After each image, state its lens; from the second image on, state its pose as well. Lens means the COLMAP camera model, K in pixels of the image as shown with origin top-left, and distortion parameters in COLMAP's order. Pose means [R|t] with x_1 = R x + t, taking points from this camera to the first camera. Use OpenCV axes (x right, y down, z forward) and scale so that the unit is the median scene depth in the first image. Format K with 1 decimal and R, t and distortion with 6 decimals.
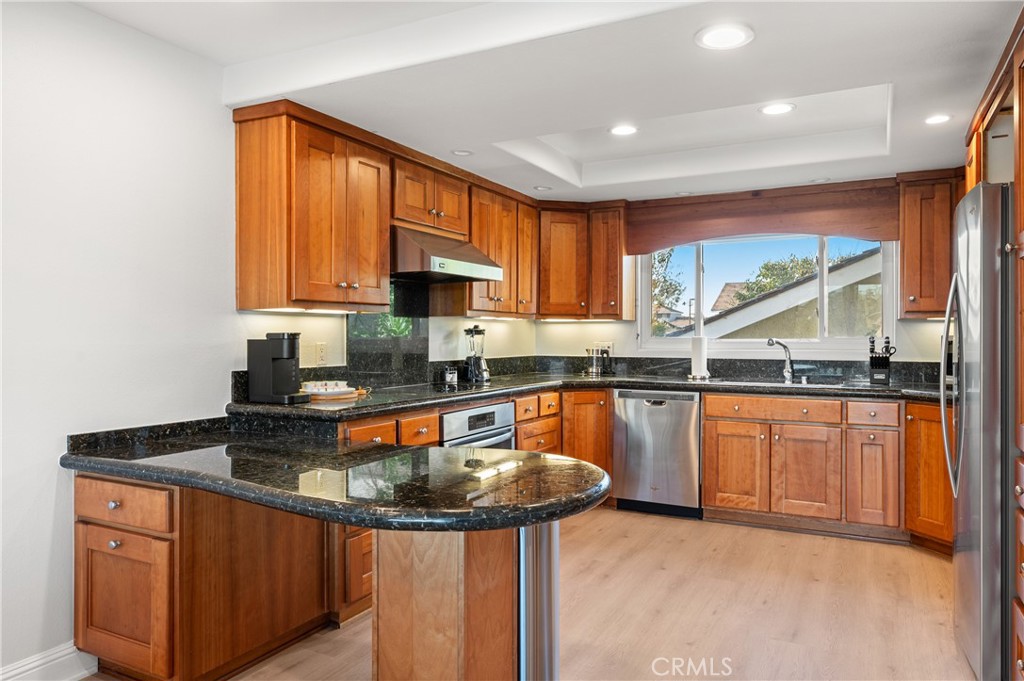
lens RADIAL K [[691.6, 0, 512.0], [0, 691.6, 340.5], [0, 0, 1]] dist [0.000943, 0.001105]
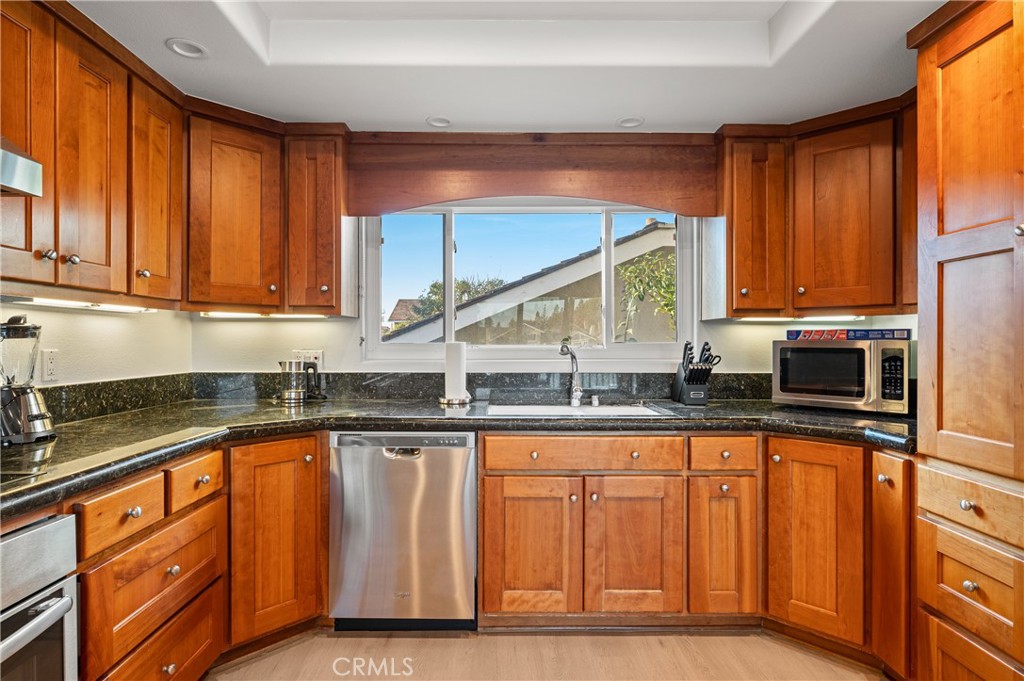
lens RADIAL K [[537.6, 0, 501.2], [0, 537.6, 342.8], [0, 0, 1]] dist [-0.001741, 0.000029]
pose [[0.879758, -0.001303, 0.475421, 0.064621], [0.002734, 0.999994, -0.002318, -0.003763], [-0.475415, 0.003339, 0.879755, 0.583142]]
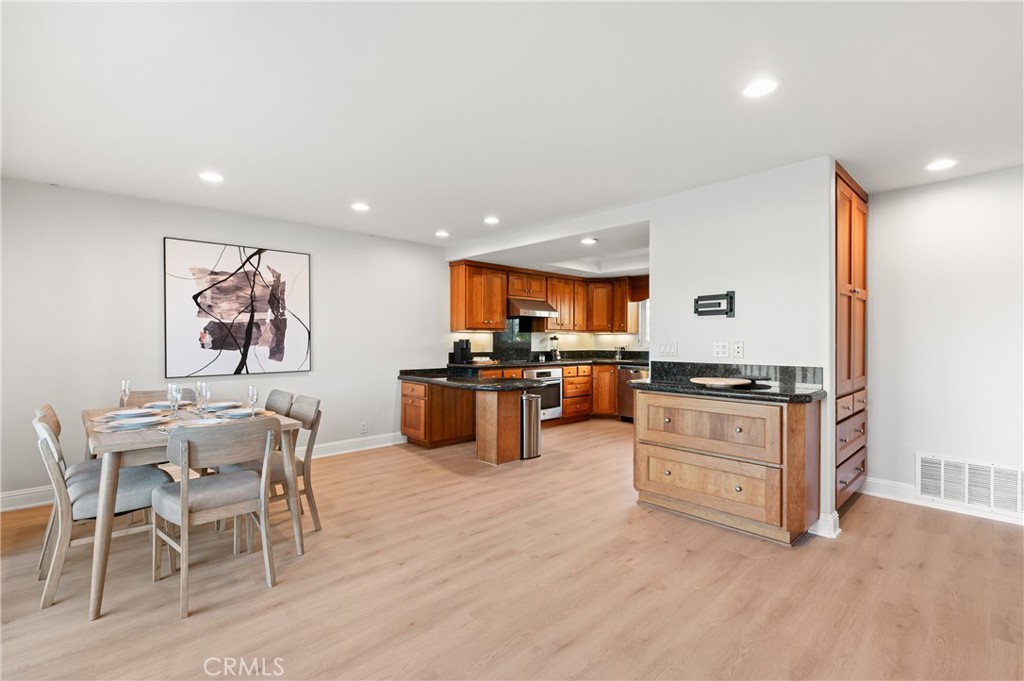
lens RADIAL K [[462.1, 0, 509.4], [0, 462.1, 340.8], [0, 0, 1]] dist [-0.000331, -0.000051]
pose [[0.943302, 0.000535, -0.331937, 0.334906], [-0.003135, 0.999968, -0.007297, 0.006188], [0.331922, 0.007924, 0.943273, -0.520271]]
